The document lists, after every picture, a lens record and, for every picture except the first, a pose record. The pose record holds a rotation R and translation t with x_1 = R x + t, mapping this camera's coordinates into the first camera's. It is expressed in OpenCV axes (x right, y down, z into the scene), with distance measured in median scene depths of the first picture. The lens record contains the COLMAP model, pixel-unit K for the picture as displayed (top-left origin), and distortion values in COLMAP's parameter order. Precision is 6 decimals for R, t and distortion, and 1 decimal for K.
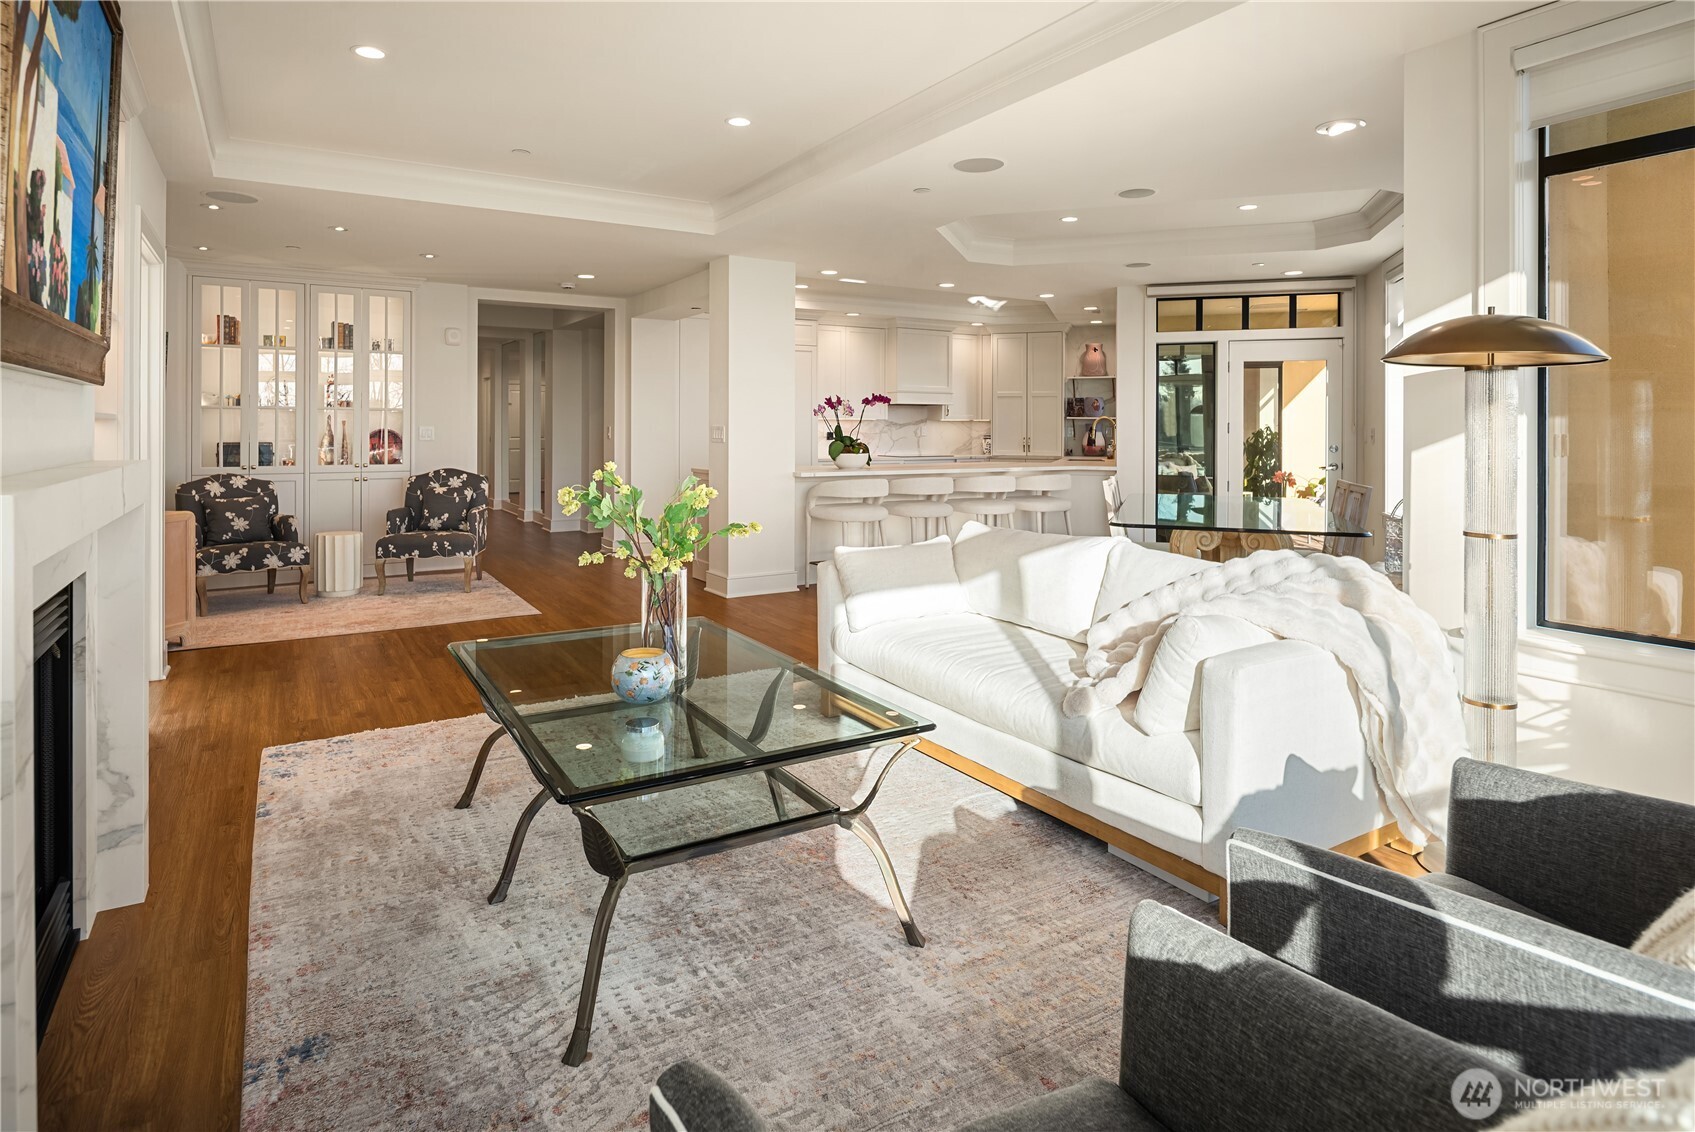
lens RADIAL K [[927.2, 0, 833.5], [0, 927.2, 424.4], [0, 0, 1]] dist [-0.002663, -0.005314]
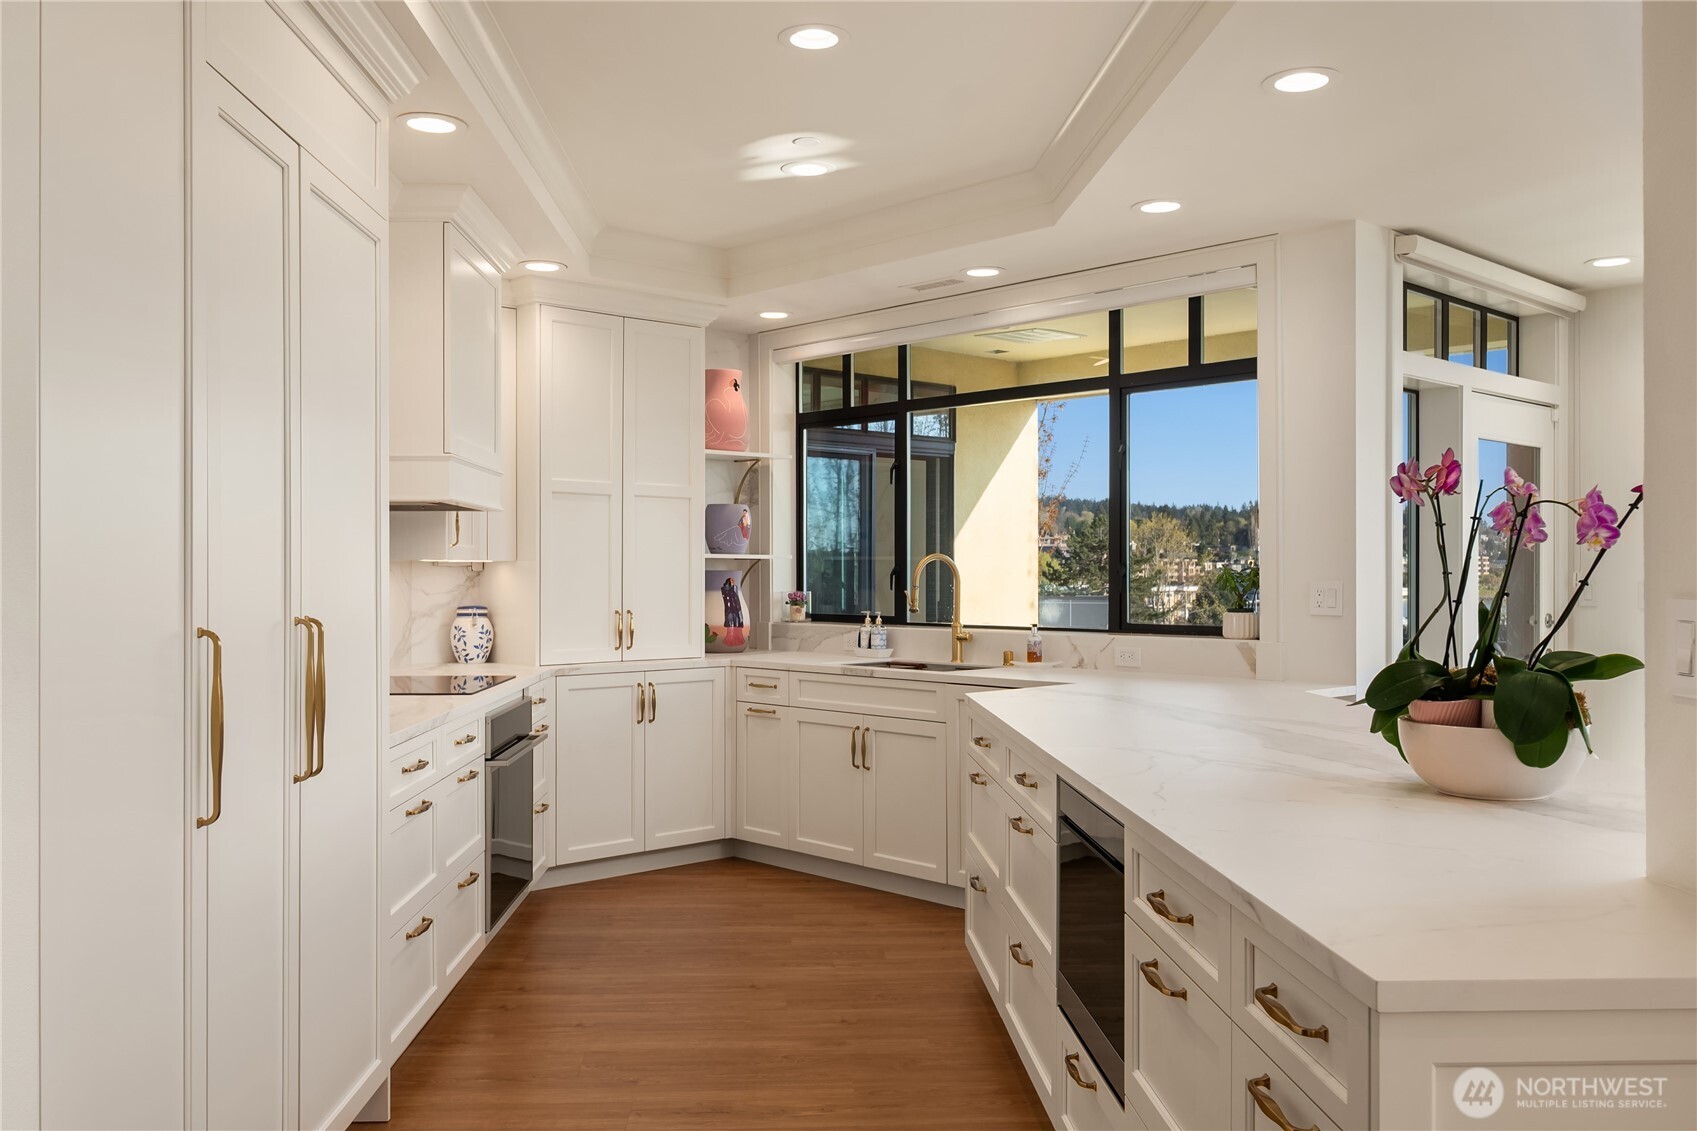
lens RADIAL K [[1398.2, 0, 835.8], [0, 1398.2, 579.1], [0, 0, 1]] dist [-0.007410, -0.002215]
pose [[0.477775, -0.009321, 0.878433, -0.385201], [-0.000047, 0.999943, 0.010636, -0.005057], [-0.878482, -0.005123, 0.477748, 1.124968]]
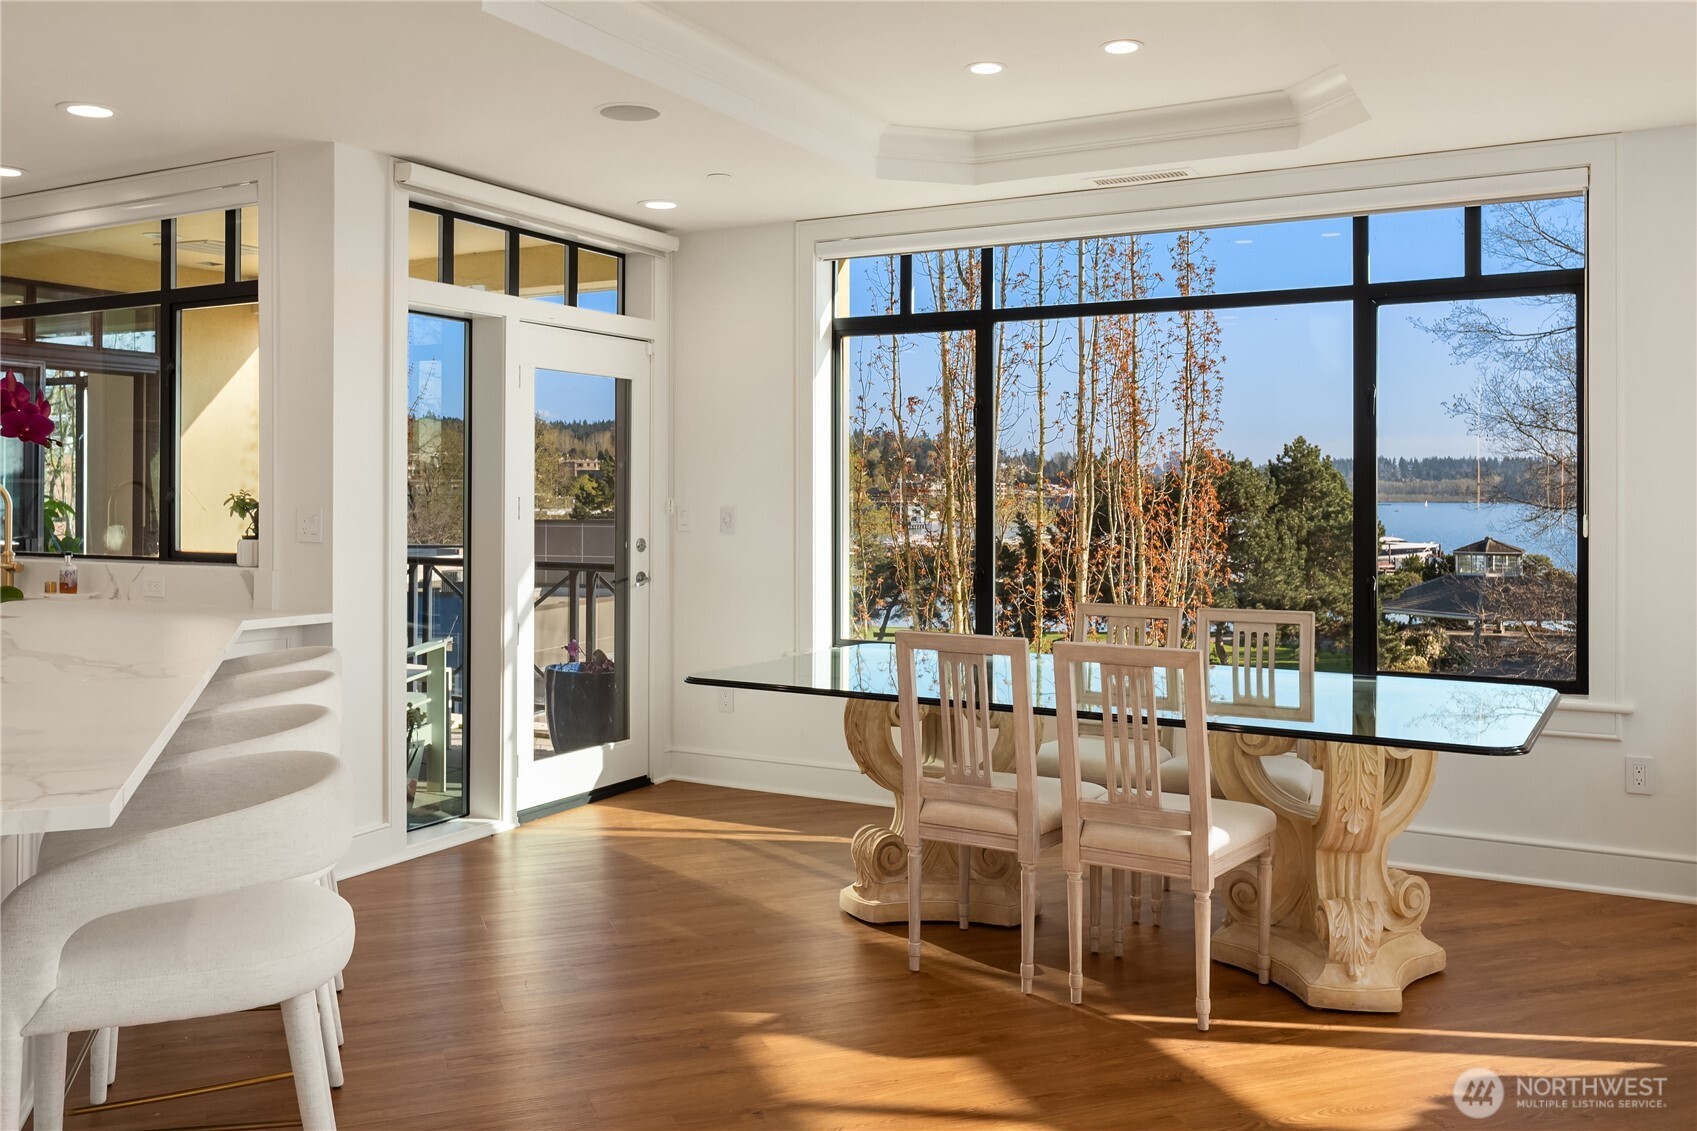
lens RADIAL K [[1398.2, 0, 830.7], [0, 1398.2, 481.9], [0, 0, 1]] dist [-0.007410, -0.002215]
pose [[0.186270, 0.006041, 0.982480, -0.276631], [-0.005762, 0.999971, -0.005056, -0.007438], [-0.982482, -0.004720, 0.186300, 0.849403]]
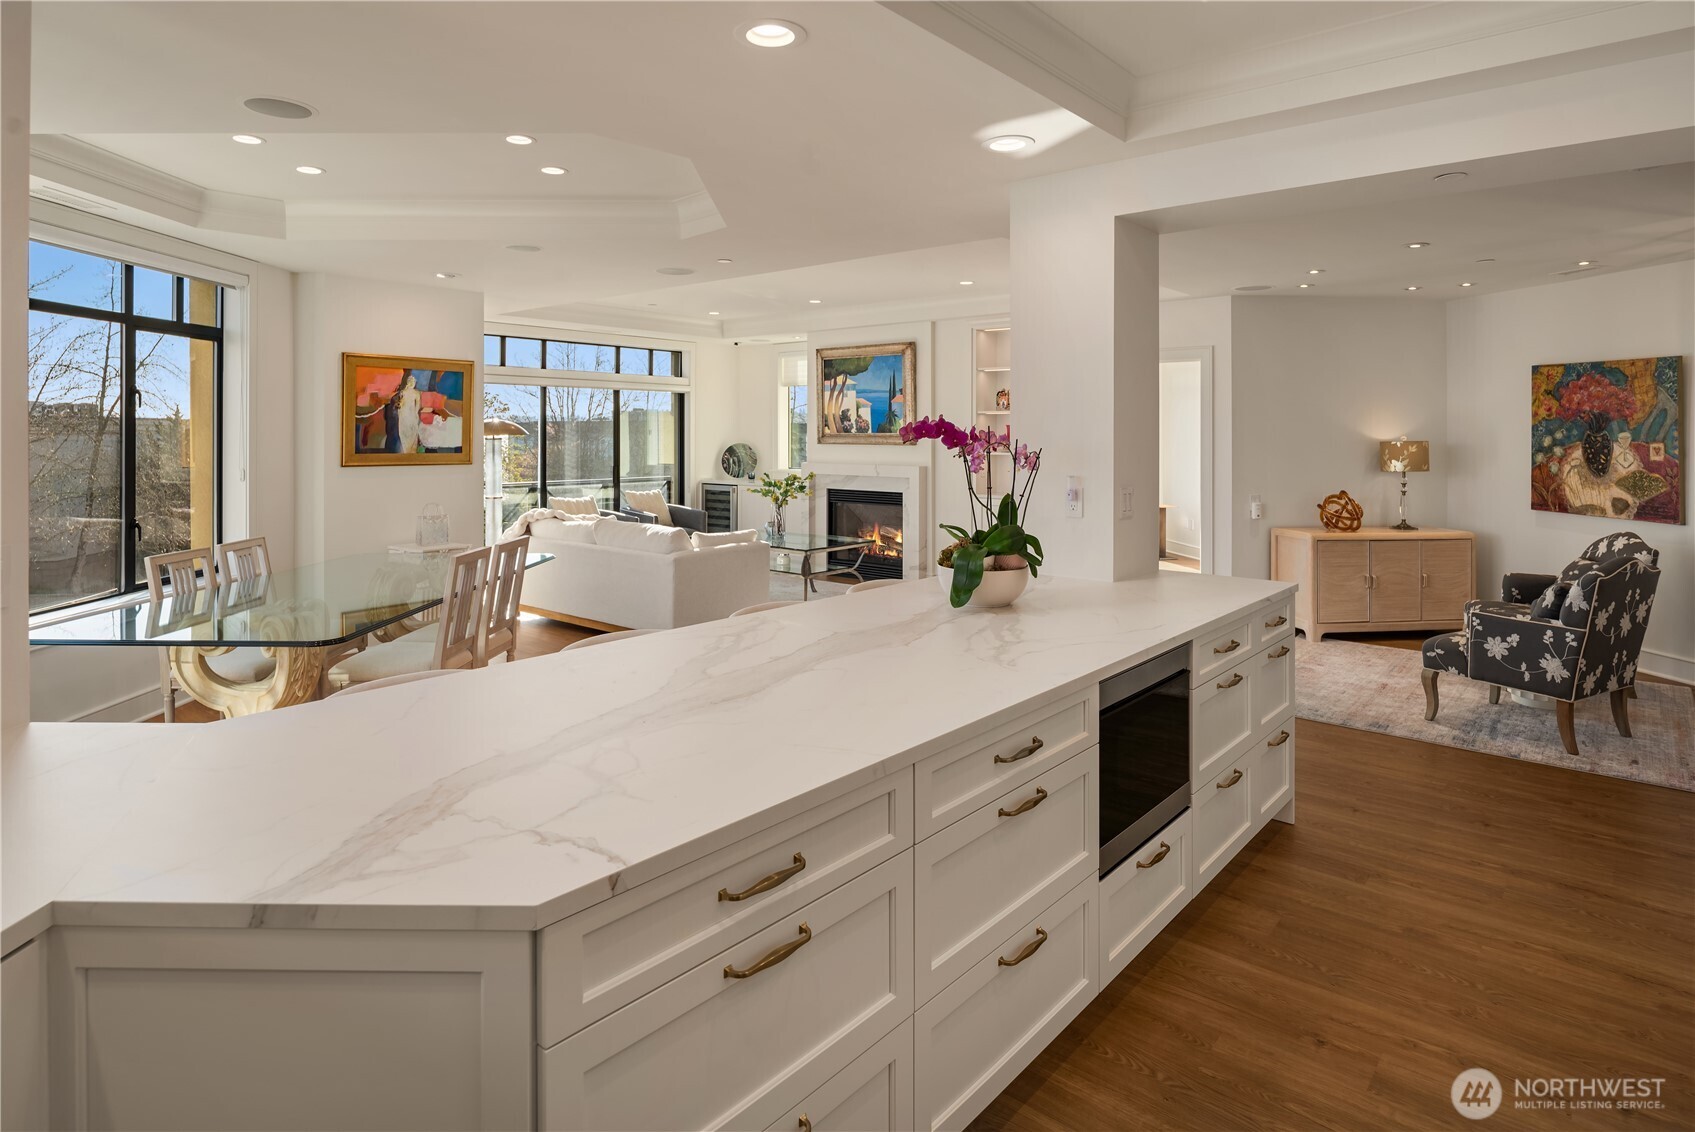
lens RADIAL K [[927.2, 0, 835.9], [0, 927.2, 435.7], [0, 0, 1]] dist [-0.002663, -0.005314]
pose [[-0.949906, -0.002835, -0.312523, 0.235630], [-0.003123, 0.999995, 0.000423, -0.028592], [0.312520, 0.001378, -0.949910, 1.565732]]
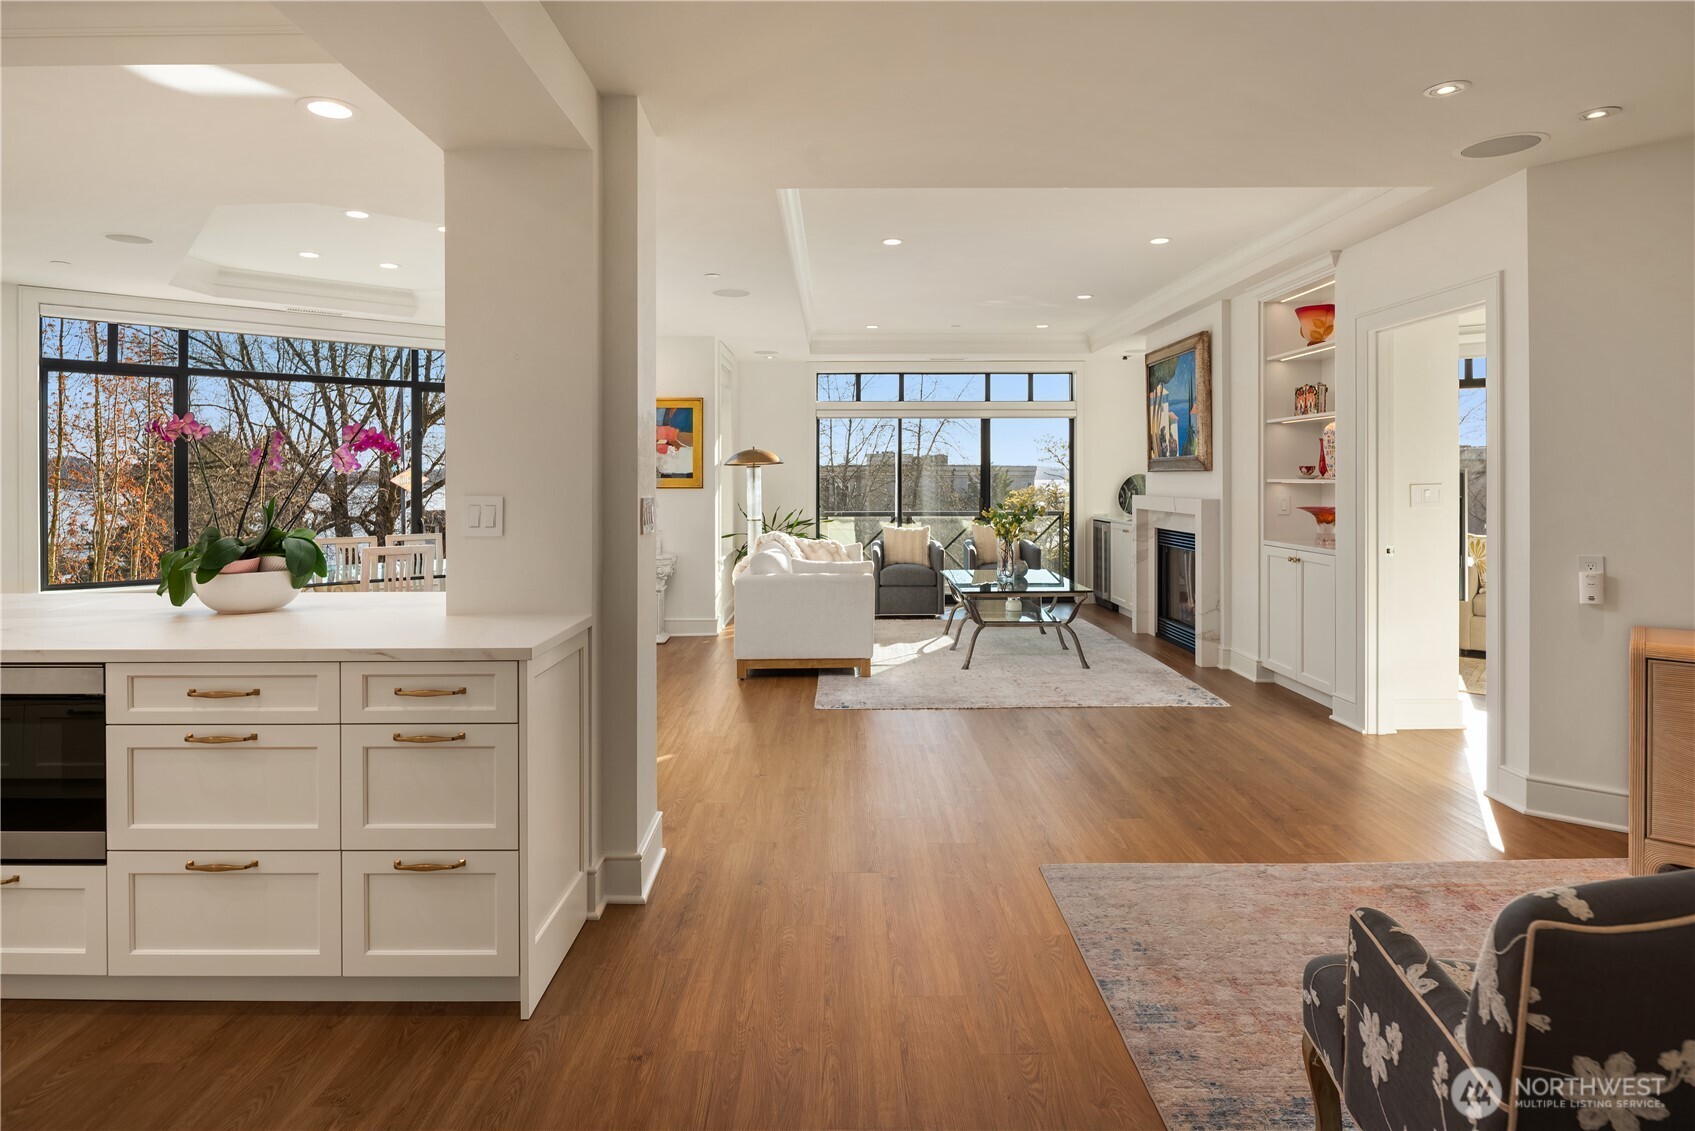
lens RADIAL K [[927.2, 0, 843.3], [0, 927.2, 475.1], [0, 0, 1]] dist [-0.002663, -0.005314]
pose [[-0.860407, 0.003415, 0.509596, -0.446128], [0.001181, 0.999988, -0.004706, -0.006366], [-0.509606, -0.003448, -0.860401, 1.381440]]
